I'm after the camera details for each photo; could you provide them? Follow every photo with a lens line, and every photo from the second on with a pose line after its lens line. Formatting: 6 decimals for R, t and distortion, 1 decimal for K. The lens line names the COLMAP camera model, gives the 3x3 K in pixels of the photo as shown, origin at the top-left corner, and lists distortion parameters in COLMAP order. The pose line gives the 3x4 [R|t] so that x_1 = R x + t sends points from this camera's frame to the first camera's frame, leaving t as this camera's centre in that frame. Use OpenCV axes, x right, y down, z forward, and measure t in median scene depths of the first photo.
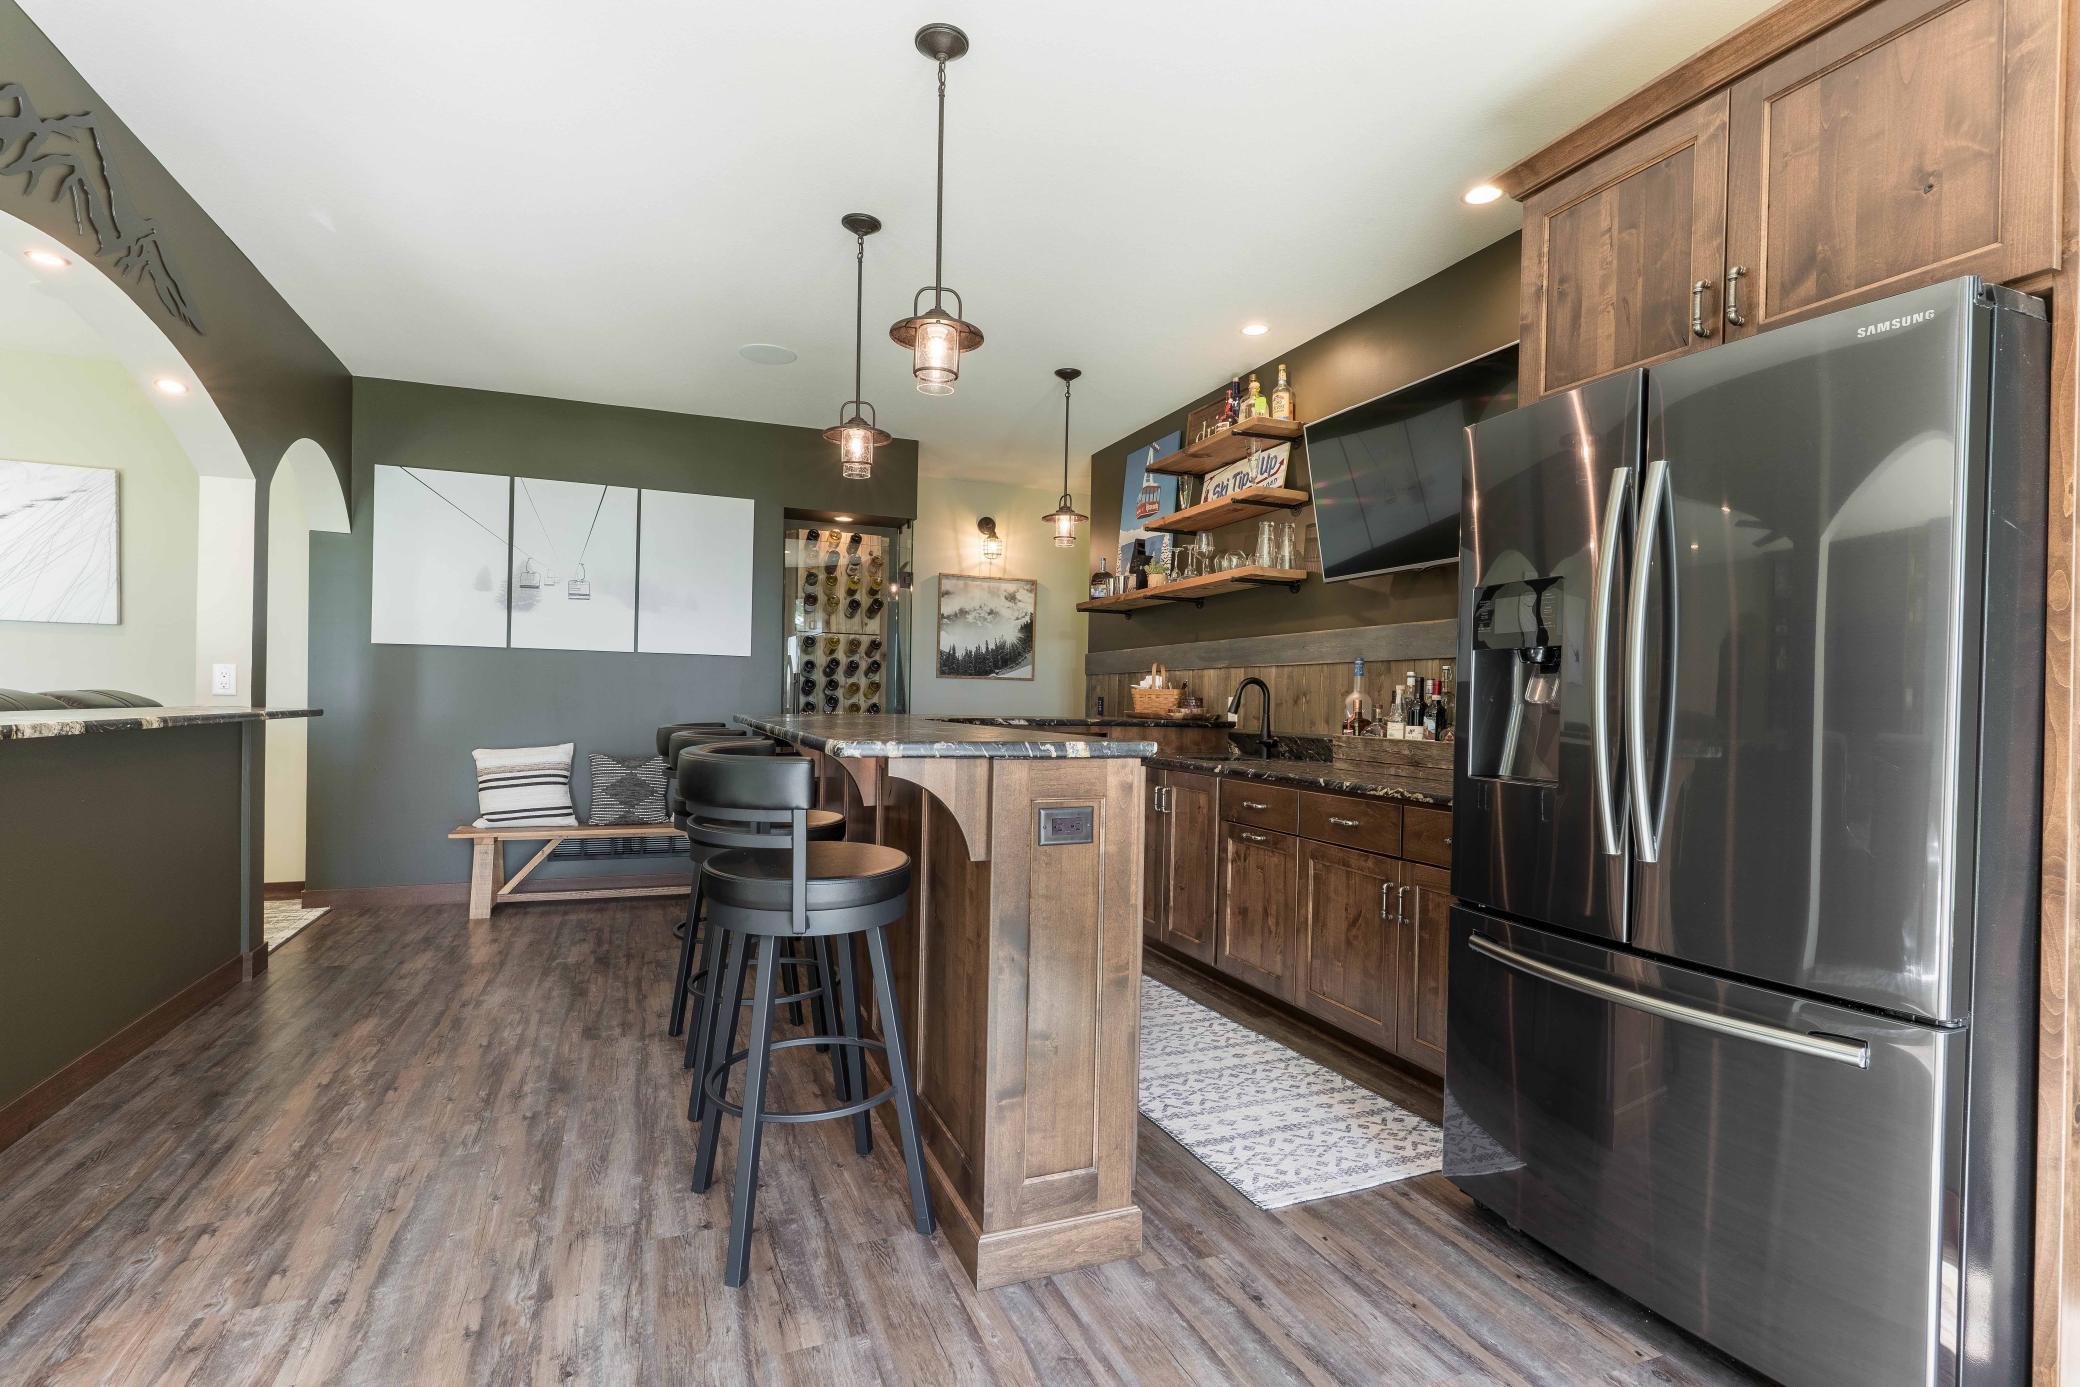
lens RADIAL K [[981.2, 0, 1039.4], [0, 981.2, 702.5], [0, 0, 1]] dist [-0.001592, -0.000147]
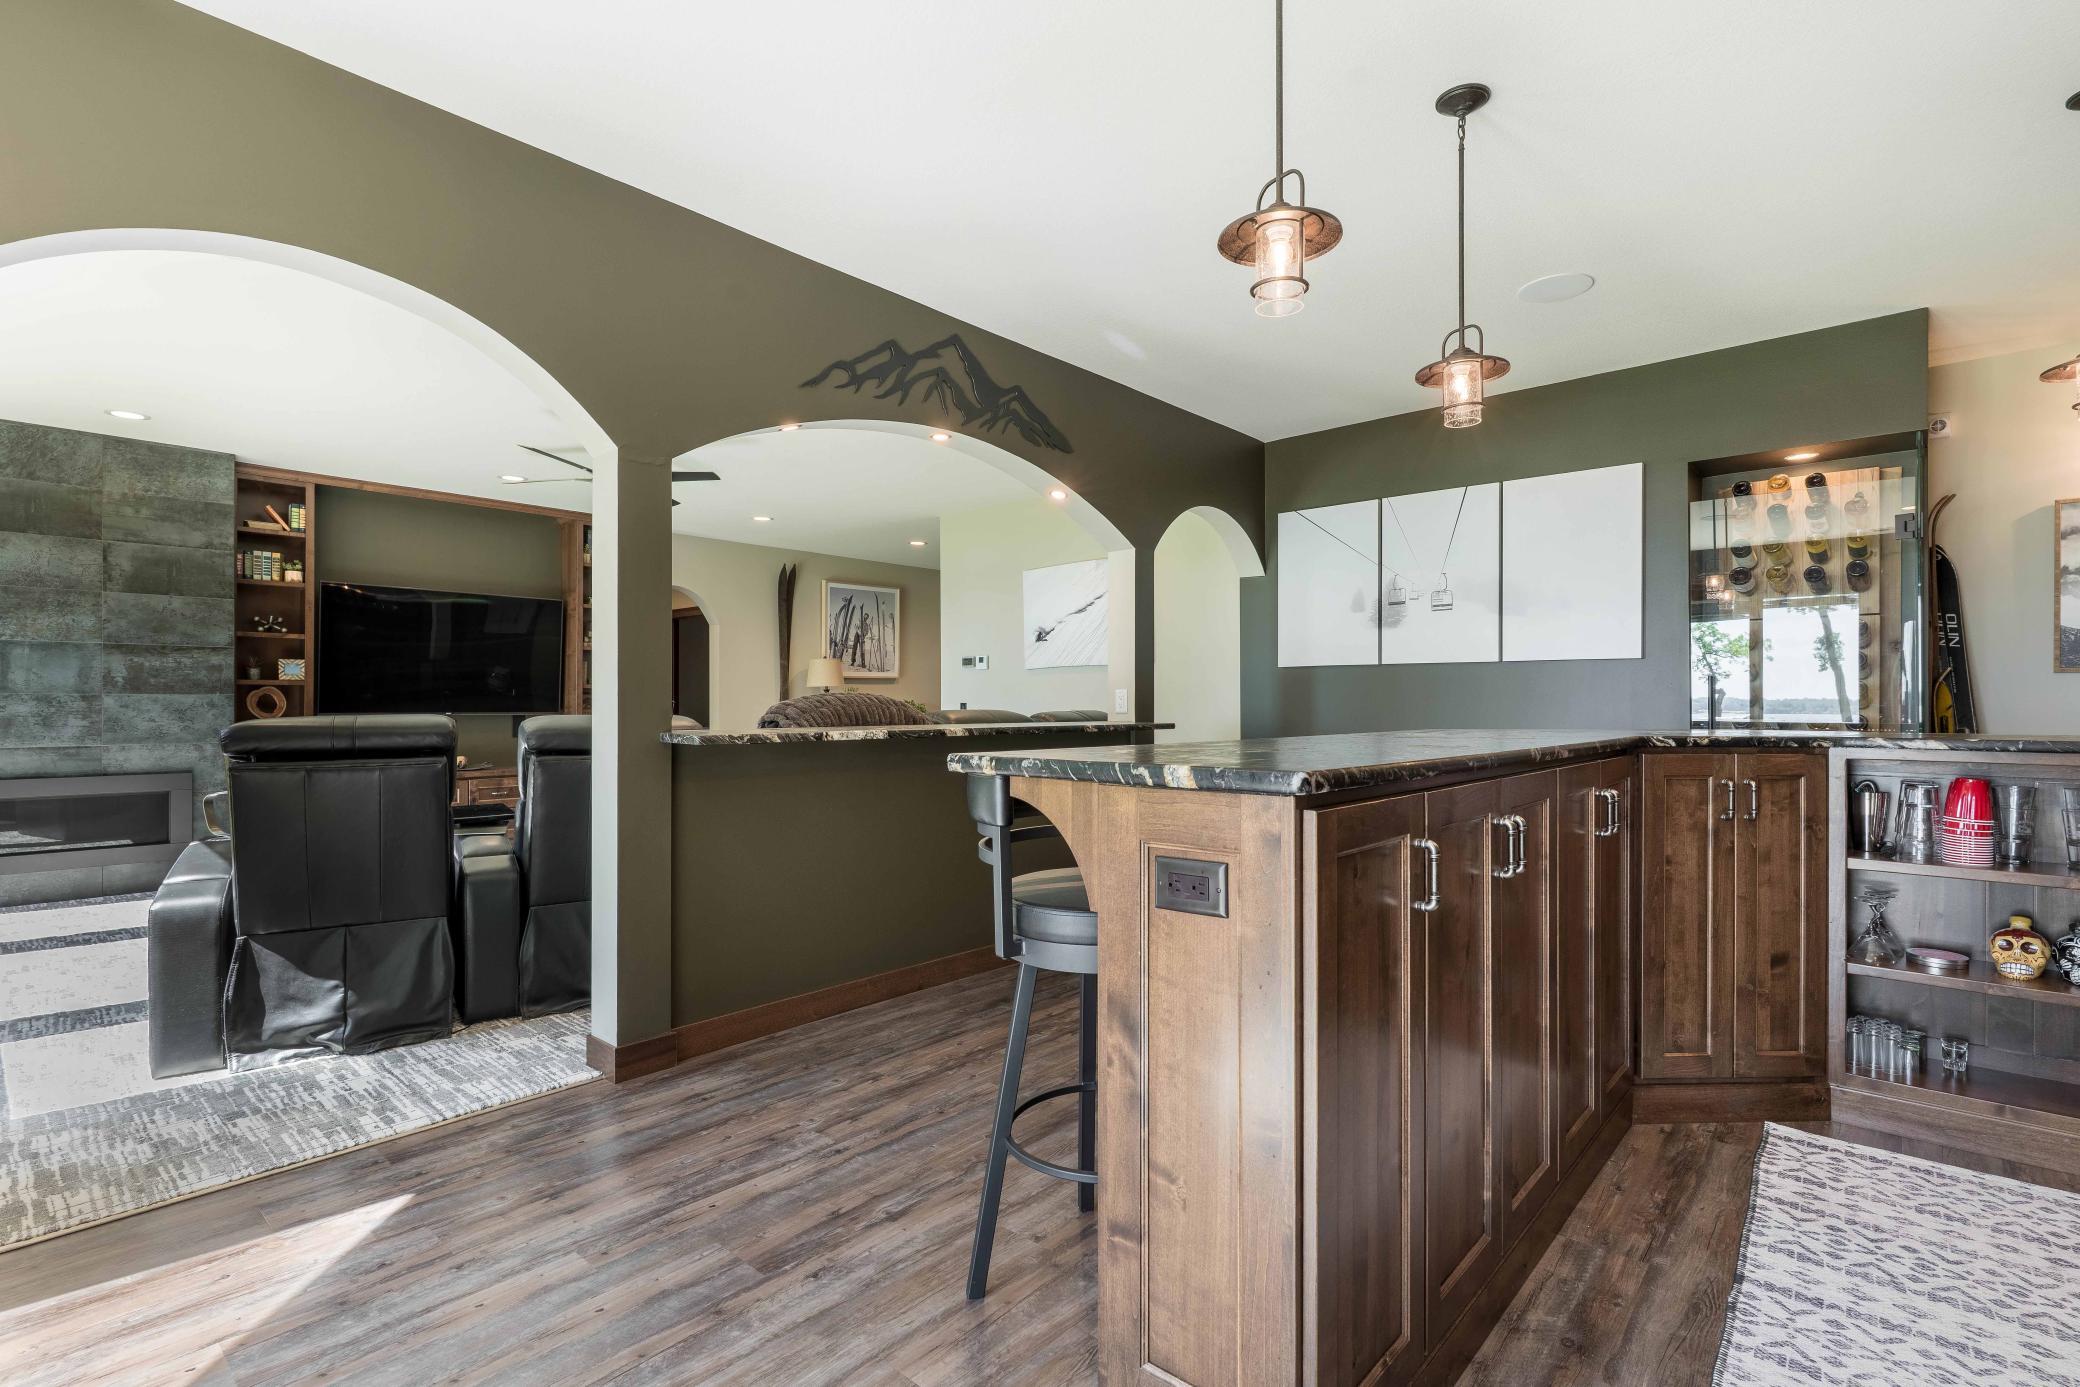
lens RADIAL K [[981.2, 0, 1039.7], [0, 981.2, 698.3], [0, 0, 1]] dist [-0.001592, -0.000147]
pose [[0.436131, -0.025048, -0.899535, 0.467672], [0.006017, 0.999671, -0.024919, 0.007176], [0.899863, 0.005456, 0.436138, 0.458077]]
